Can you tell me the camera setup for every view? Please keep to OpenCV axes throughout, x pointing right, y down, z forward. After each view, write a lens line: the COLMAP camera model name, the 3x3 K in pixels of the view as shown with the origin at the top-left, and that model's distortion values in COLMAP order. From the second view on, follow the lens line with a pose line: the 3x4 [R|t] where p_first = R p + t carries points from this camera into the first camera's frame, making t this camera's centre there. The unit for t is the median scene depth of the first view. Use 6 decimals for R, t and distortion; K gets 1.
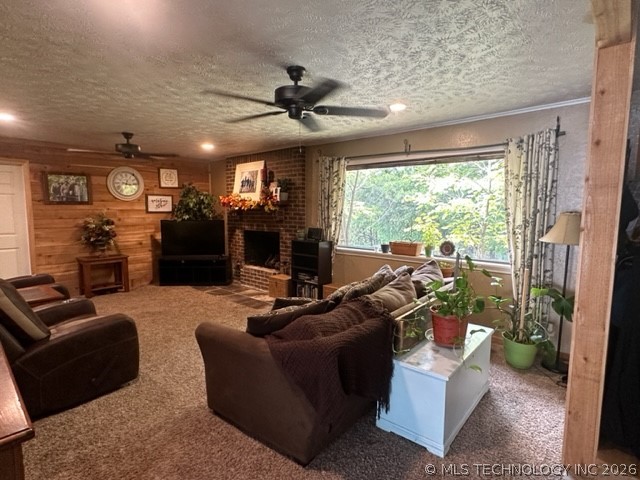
lens RADIAL K [[342.4, 0, 321.6], [0, 342.4, 240.4], [0, 0, 1]] dist [-0.011209, -0.000268]
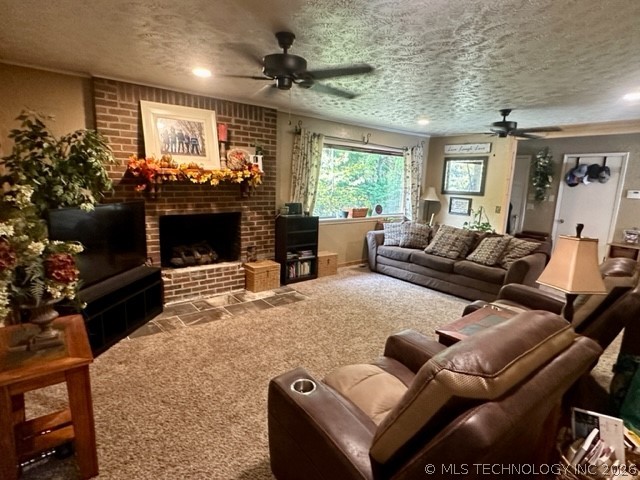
lens RADIAL K [[342.4, 0, 321.6], [0, 342.4, 240.4], [0, 0, 1]] dist [-0.011209, -0.000268]
pose [[0.171745, -0.170880, 0.970208, -0.912391], [0.063716, 0.984706, 0.162154, -0.079198], [-0.983079, 0.033969, 0.180006, 0.721710]]
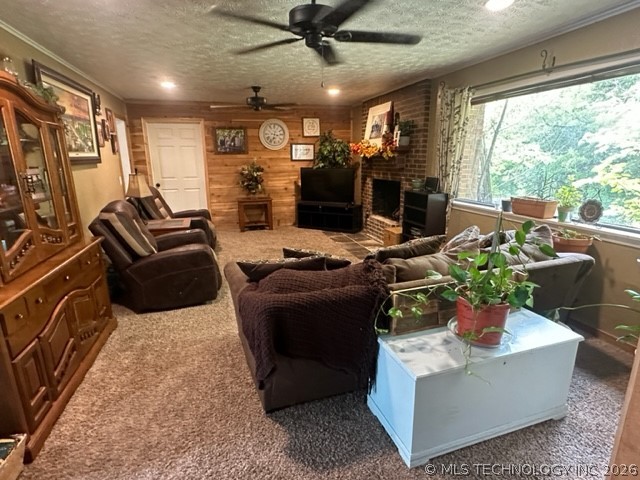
lens RADIAL K [[342.4, 0, 321.6], [0, 342.4, 240.4], [0, 0, 1]] dist [-0.011209, -0.000268]
pose [[0.849214, 0.113361, -0.515737, 0.199201], [-0.037088, 0.987077, 0.155896, -0.003285], [0.526744, -0.113262, 0.842444, 0.102693]]
